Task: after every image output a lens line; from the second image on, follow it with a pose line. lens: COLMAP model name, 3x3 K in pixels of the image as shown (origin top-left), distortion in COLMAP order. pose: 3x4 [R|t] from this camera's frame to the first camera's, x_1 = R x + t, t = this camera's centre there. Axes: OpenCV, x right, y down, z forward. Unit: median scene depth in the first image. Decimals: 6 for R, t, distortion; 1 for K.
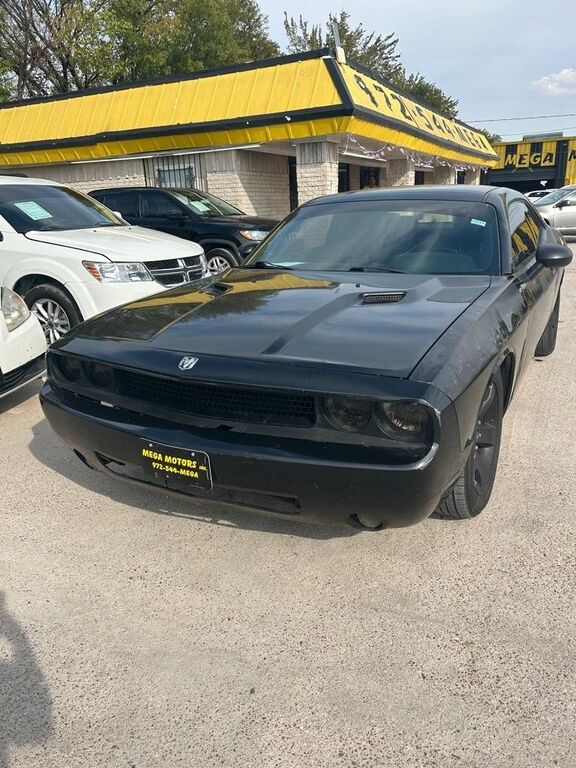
lens RADIAL K [[578.5, 0, 288.0], [0, 578.5, 384.0], [0, 0, 1]] dist [0.070141, -0.089091]
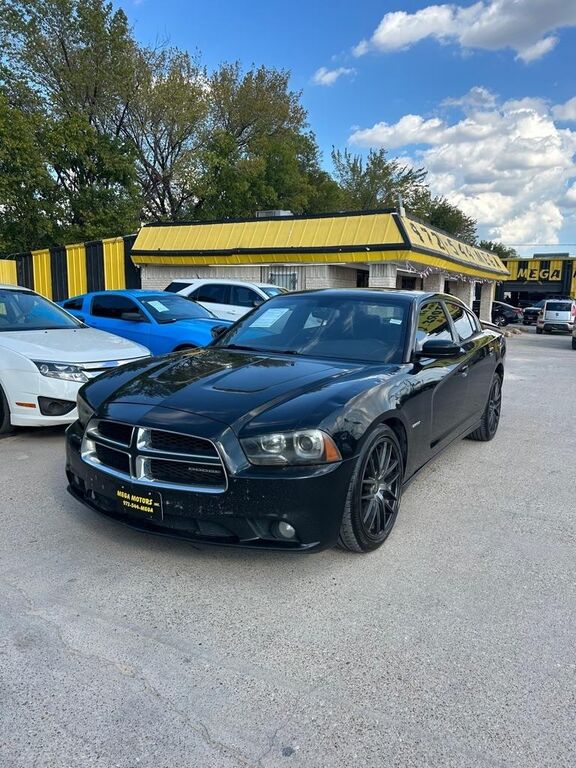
lens RADIAL K [[578.5, 0, 288.0], [0, 578.5, 384.0], [0, 0, 1]] dist [0.070141, -0.089091]
pose [[0.997682, 0.061702, -0.028709, -0.092908], [-0.065332, 0.986500, -0.150166, 0.095276], [0.019056, 0.151694, 0.988244, -0.309267]]
